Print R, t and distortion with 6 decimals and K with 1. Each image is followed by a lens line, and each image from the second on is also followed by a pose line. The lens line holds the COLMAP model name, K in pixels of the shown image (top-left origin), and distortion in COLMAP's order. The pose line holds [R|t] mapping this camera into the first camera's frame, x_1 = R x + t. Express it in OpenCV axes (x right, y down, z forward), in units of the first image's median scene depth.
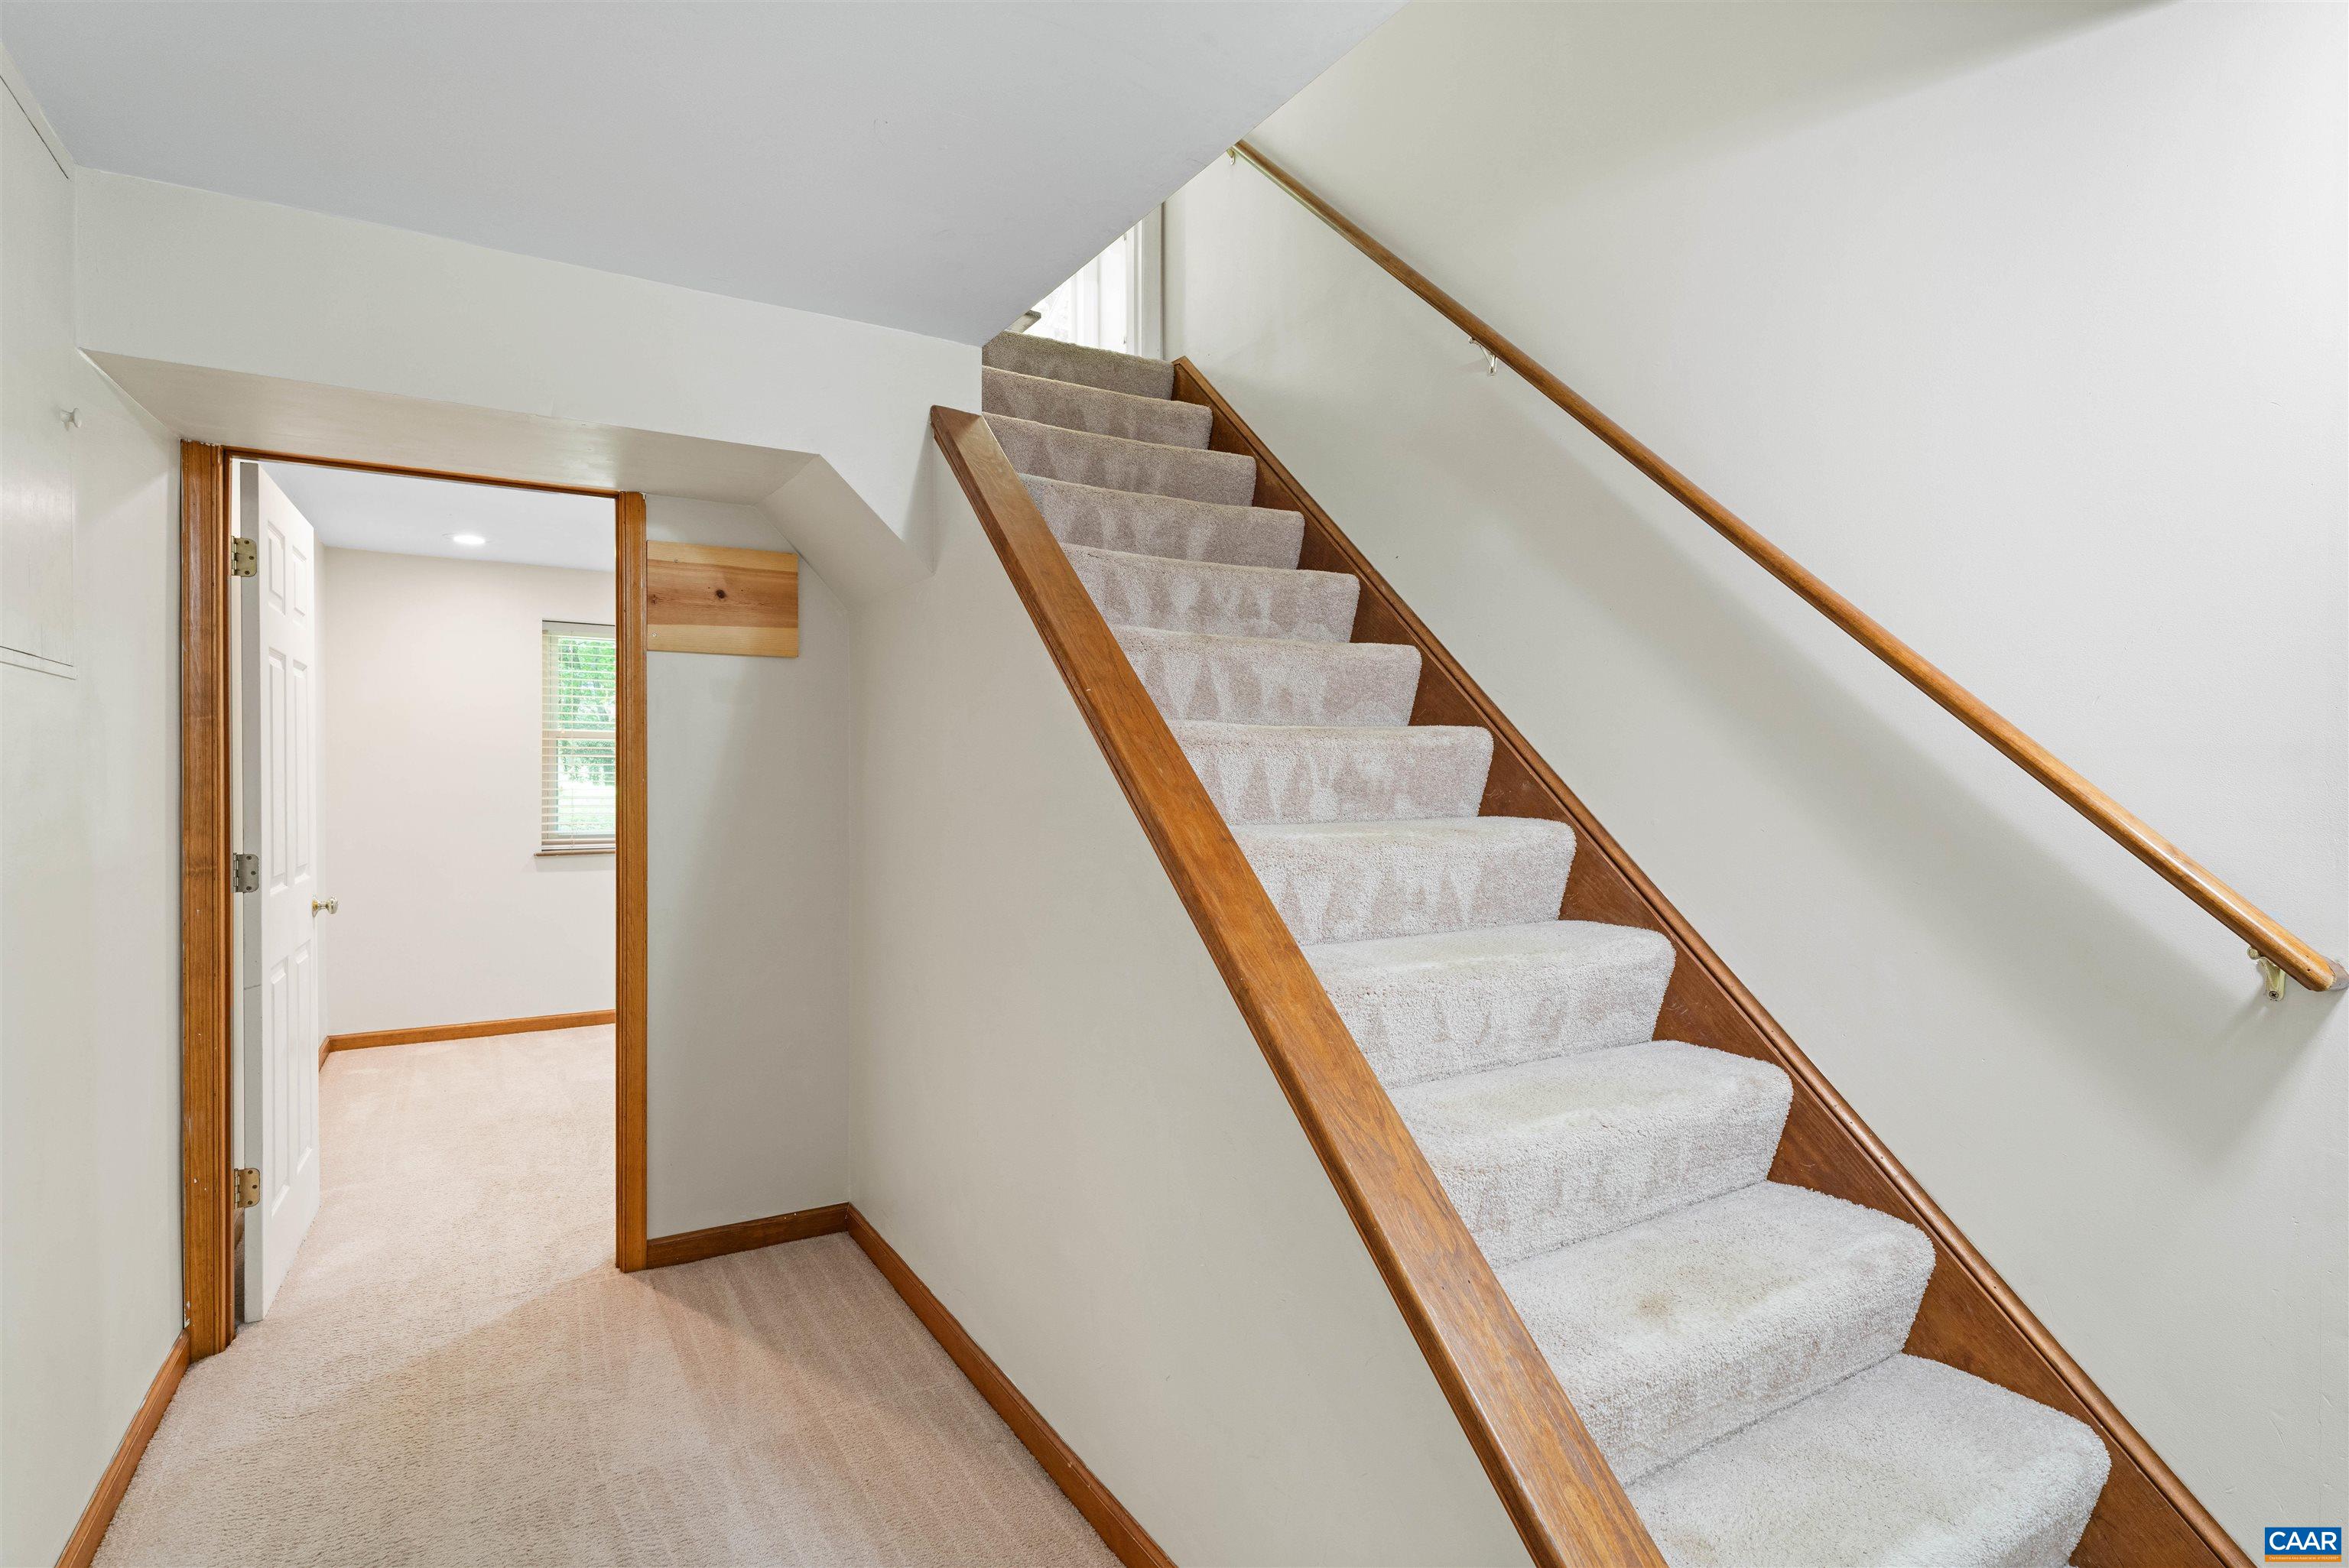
lens RADIAL K [[1145.5, 0, 1166.8], [0, 1145.5, 785.5], [0, 0, 1]] dist [0.001934, -0.000046]
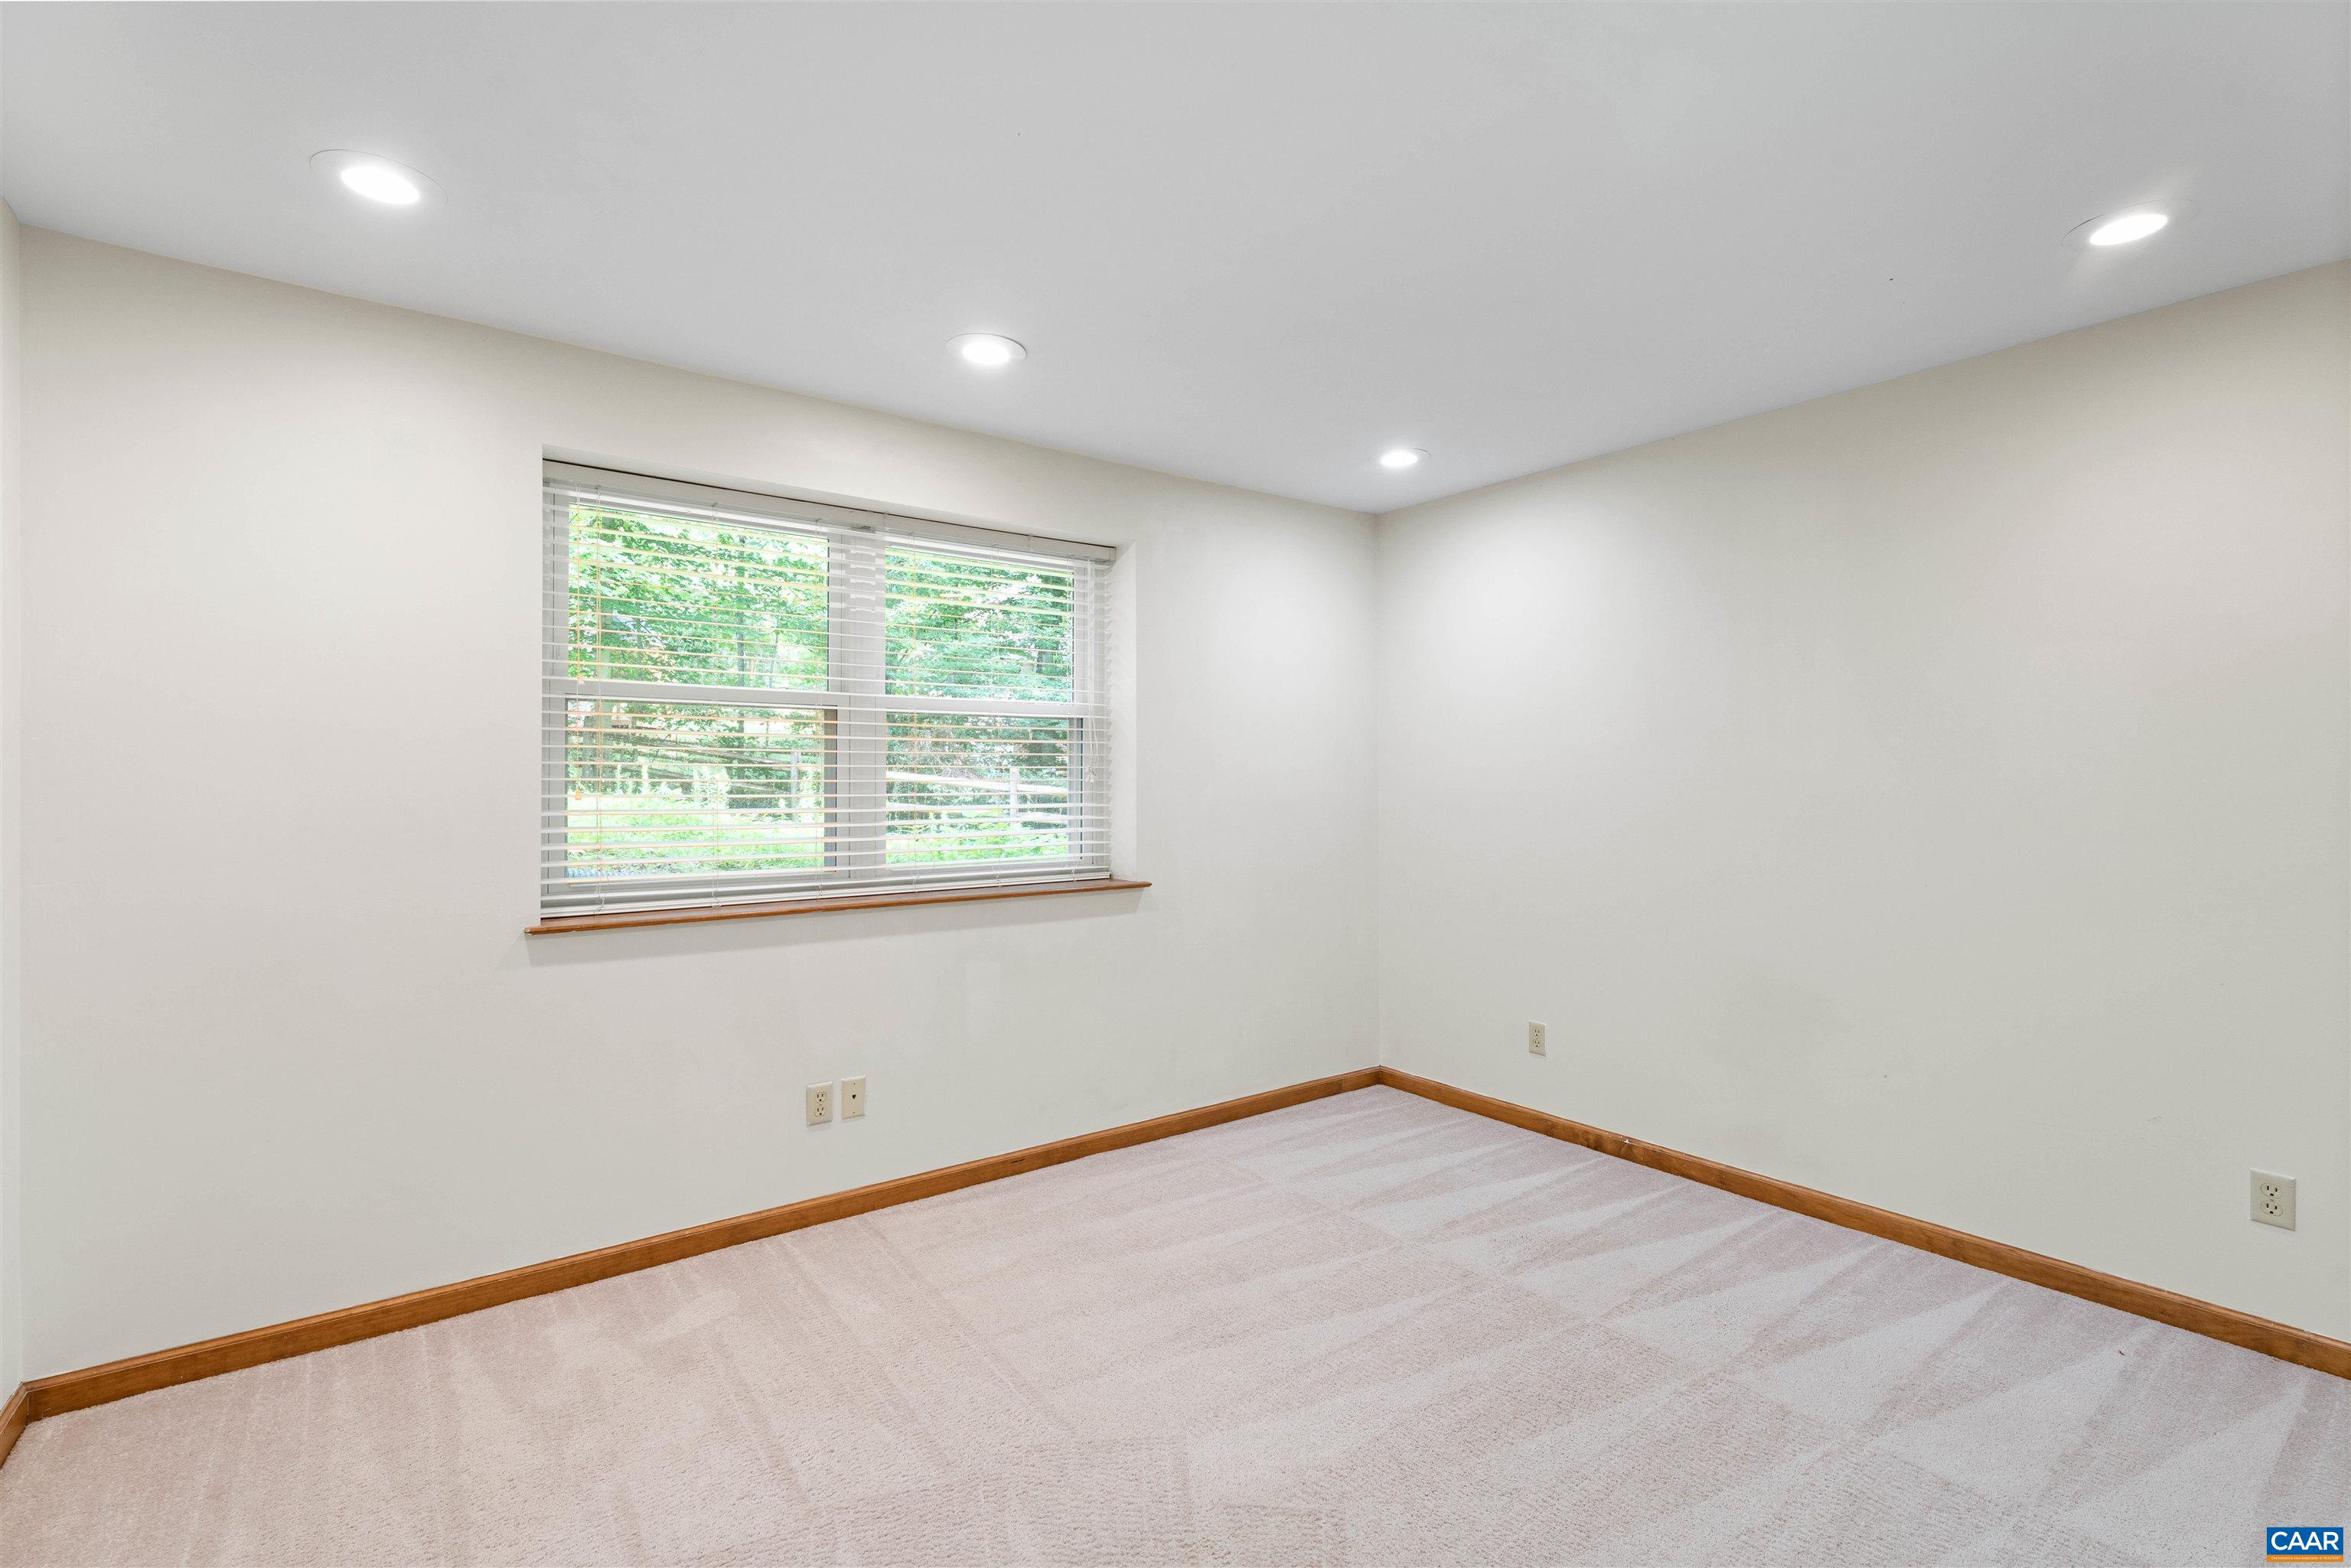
lens RADIAL K [[1065.6, 0, 1183.0], [0, 1065.6, 777.7], [0, 0, 1]] dist [-0.006298, 0.000740]
pose [[0.993570, 0.003715, 0.113160, -0.321582], [-0.002518, 0.999939, -0.010717, -0.000343], [-0.113193, 0.010363, 0.993519, 0.512665]]
